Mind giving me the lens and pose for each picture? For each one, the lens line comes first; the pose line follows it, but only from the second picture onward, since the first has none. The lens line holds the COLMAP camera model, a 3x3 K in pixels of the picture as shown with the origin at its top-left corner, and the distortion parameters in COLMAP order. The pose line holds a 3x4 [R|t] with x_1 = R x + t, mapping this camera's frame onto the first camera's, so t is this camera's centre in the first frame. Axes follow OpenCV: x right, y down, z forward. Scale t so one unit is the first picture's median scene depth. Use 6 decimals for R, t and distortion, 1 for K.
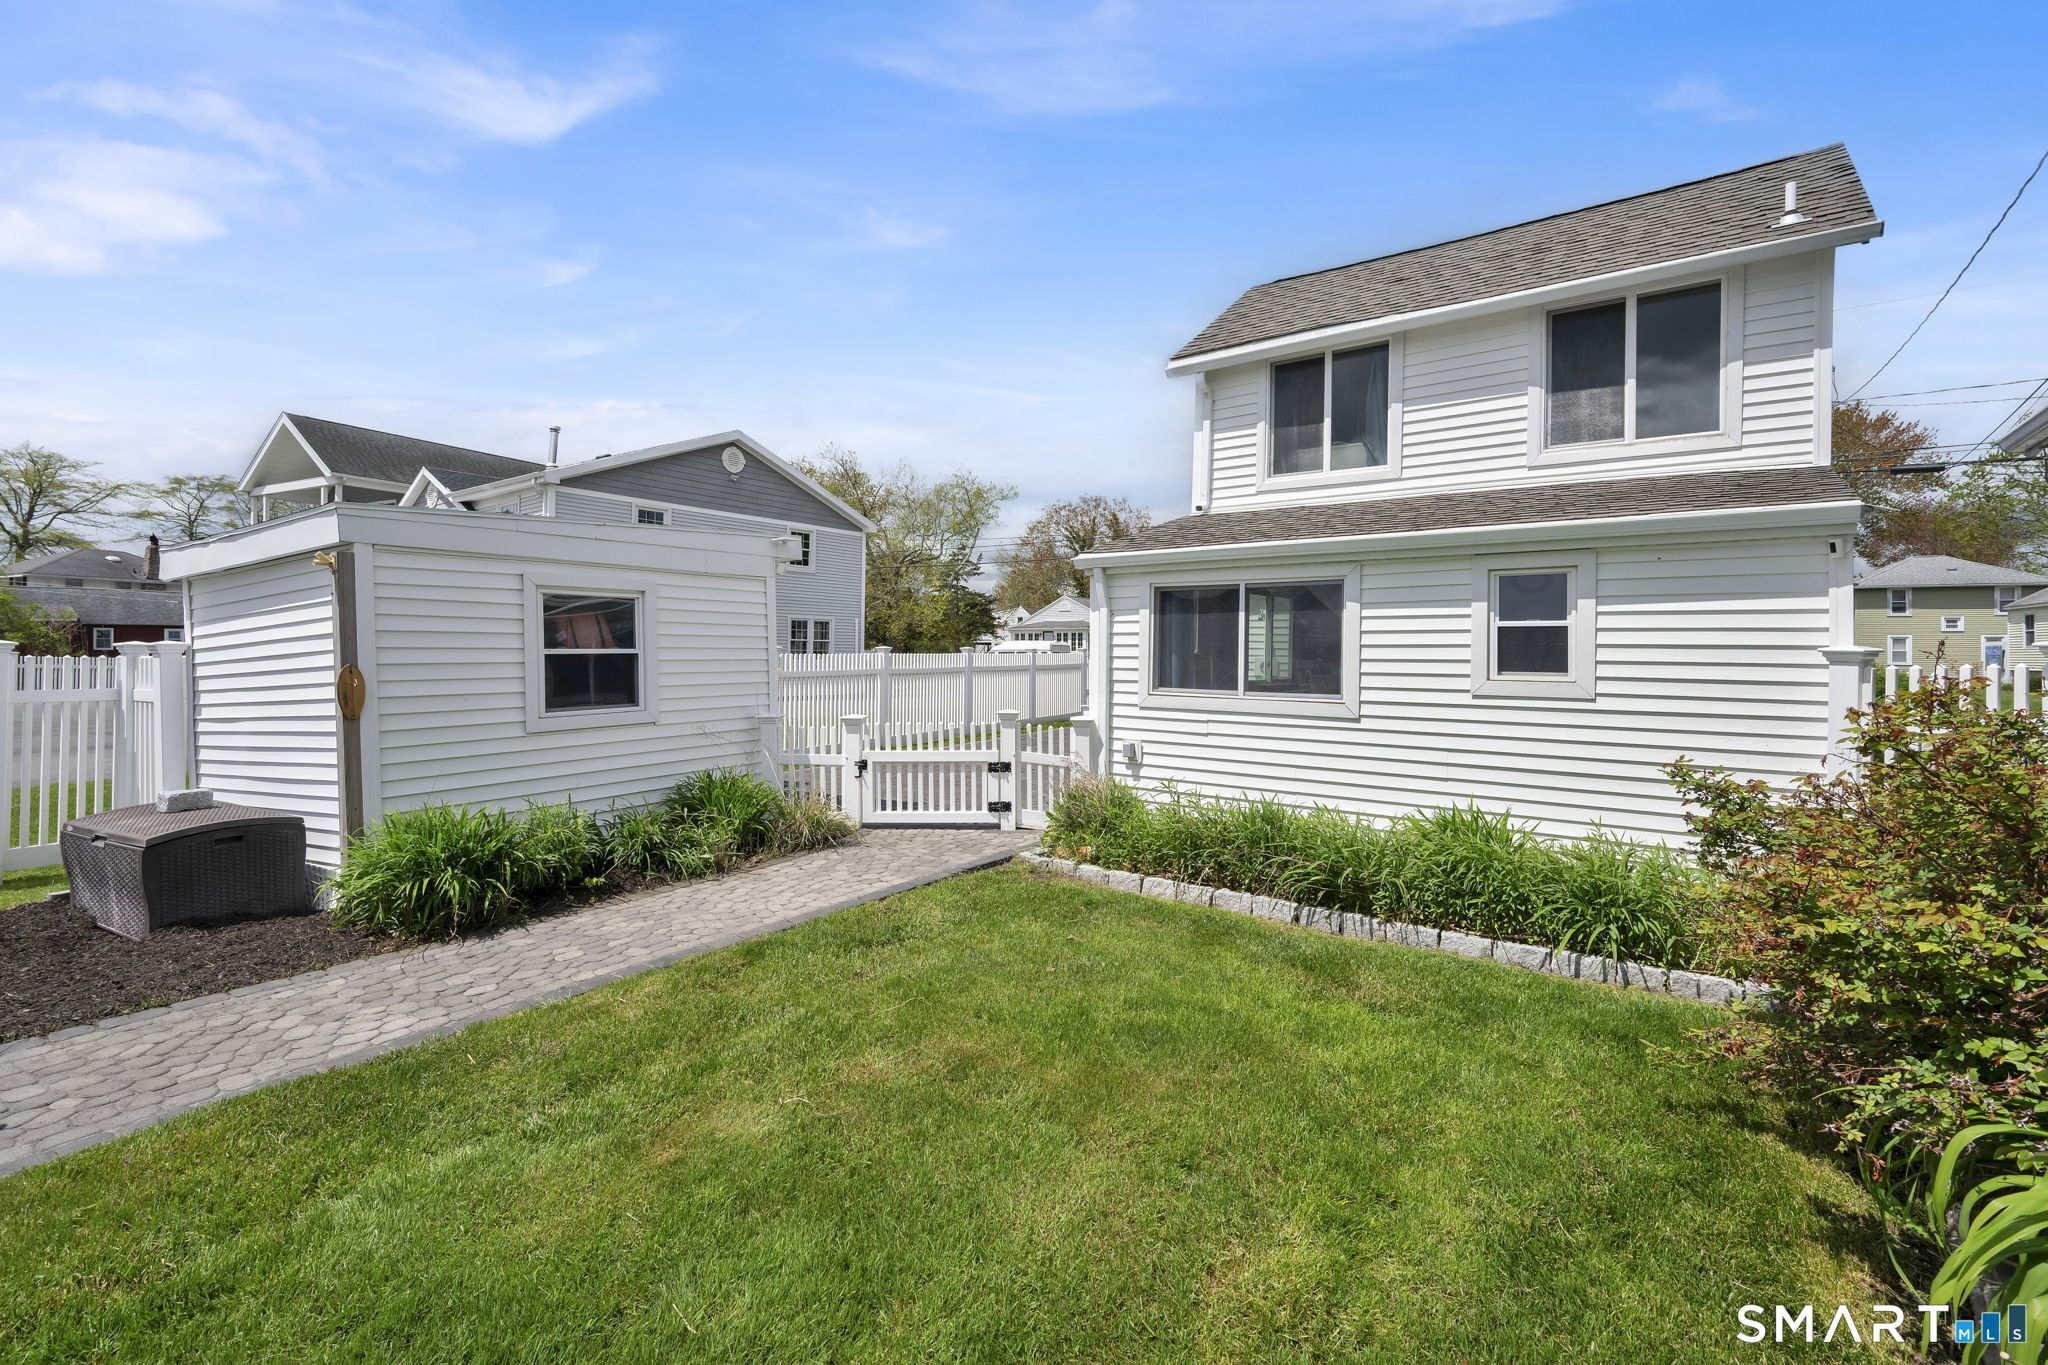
lens RADIAL K [[988.7, 0, 1054.5], [0, 988.7, 664.1], [0, 0, 1]] dist [0.001712, 0.000499]
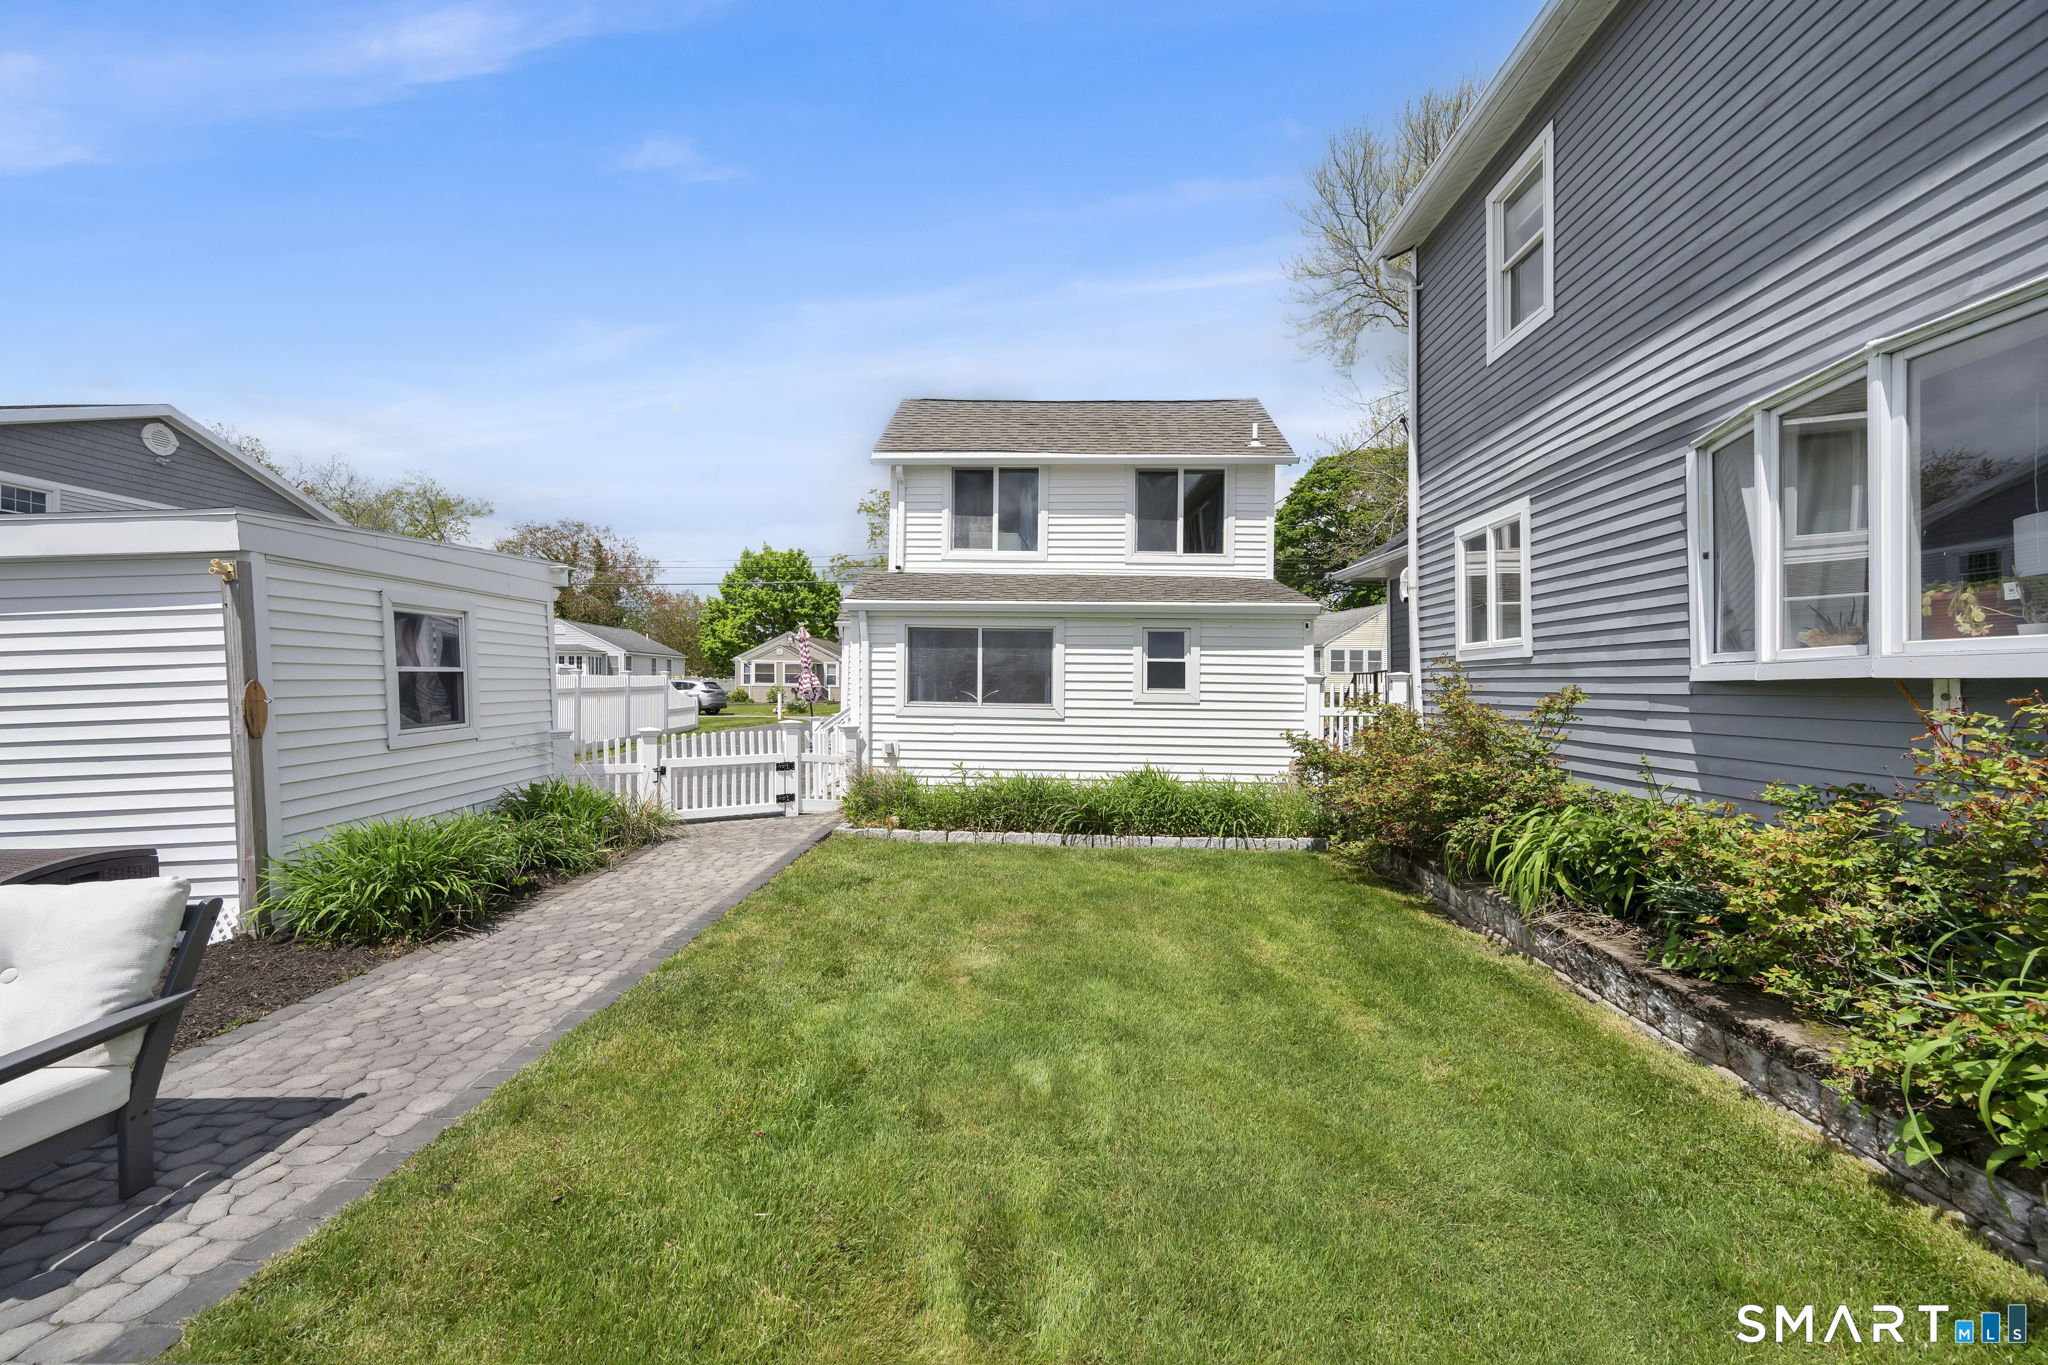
lens RADIAL K [[841.0, 0, 1092.3], [0, 841.0, 700.3], [0, 0, 1]] dist [0.000351, -0.001277]
pose [[0.812041, -0.009067, 0.583531, -0.397830], [0.000418, 0.999888, 0.014955, 0.005853], [-0.583601, -0.011900, 0.811954, -0.096479]]
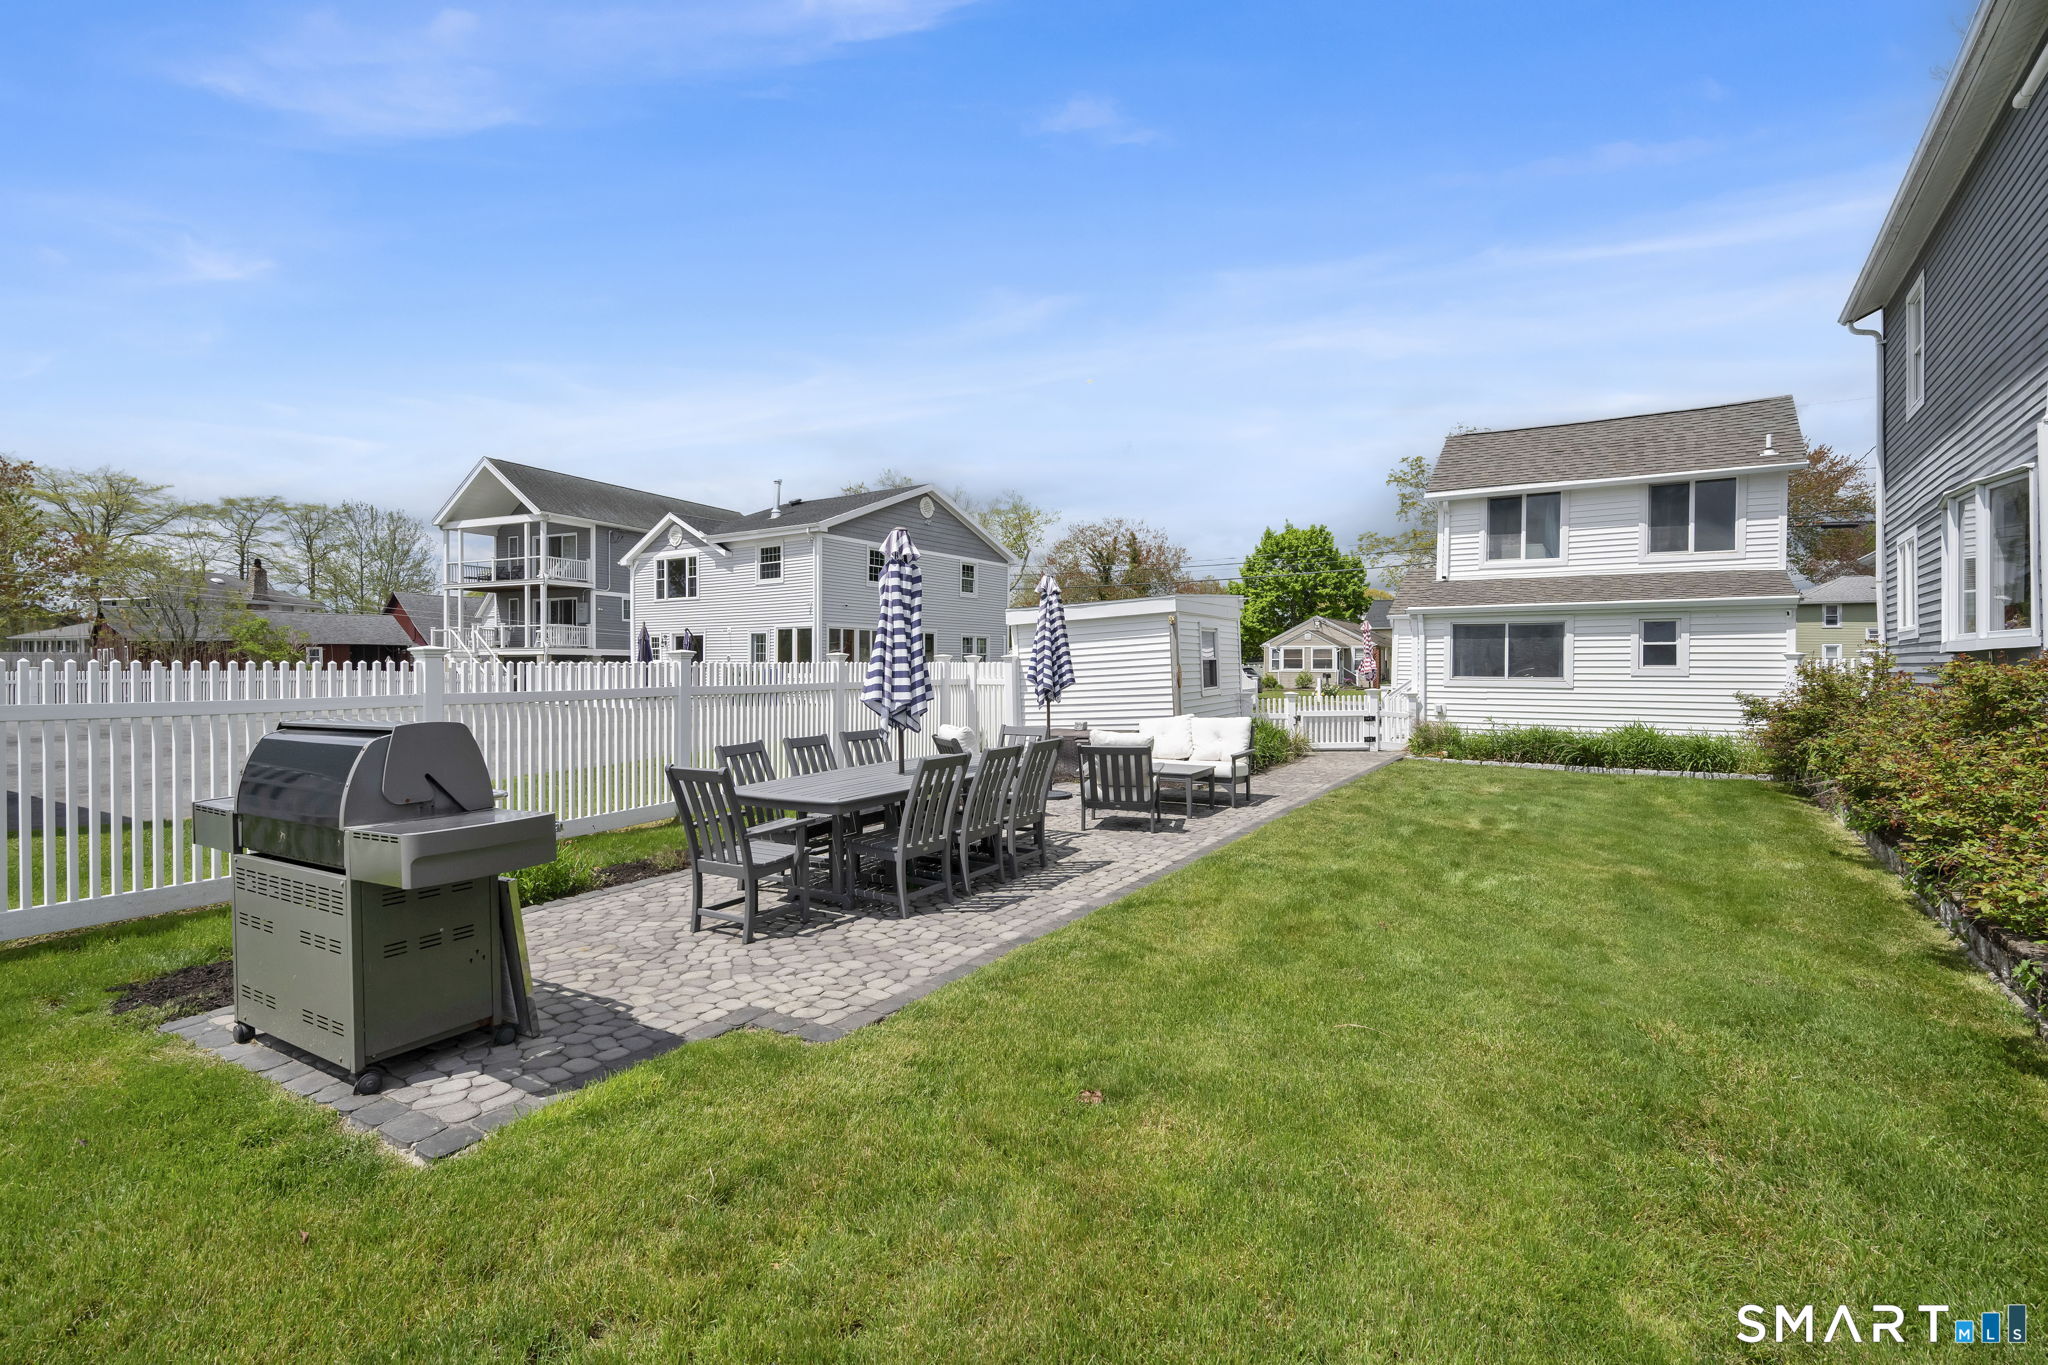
lens RADIAL K [[1009.0, 0, 1078.5], [0, 1009.0, 694.6], [0, 0, 1]] dist [0.005983, -0.000926]
pose [[0.997934, -0.008230, 0.063719, -0.822764], [0.007139, 0.999825, 0.017318, 0.022032], [-0.063850, -0.016827, 0.997818, -1.014402]]
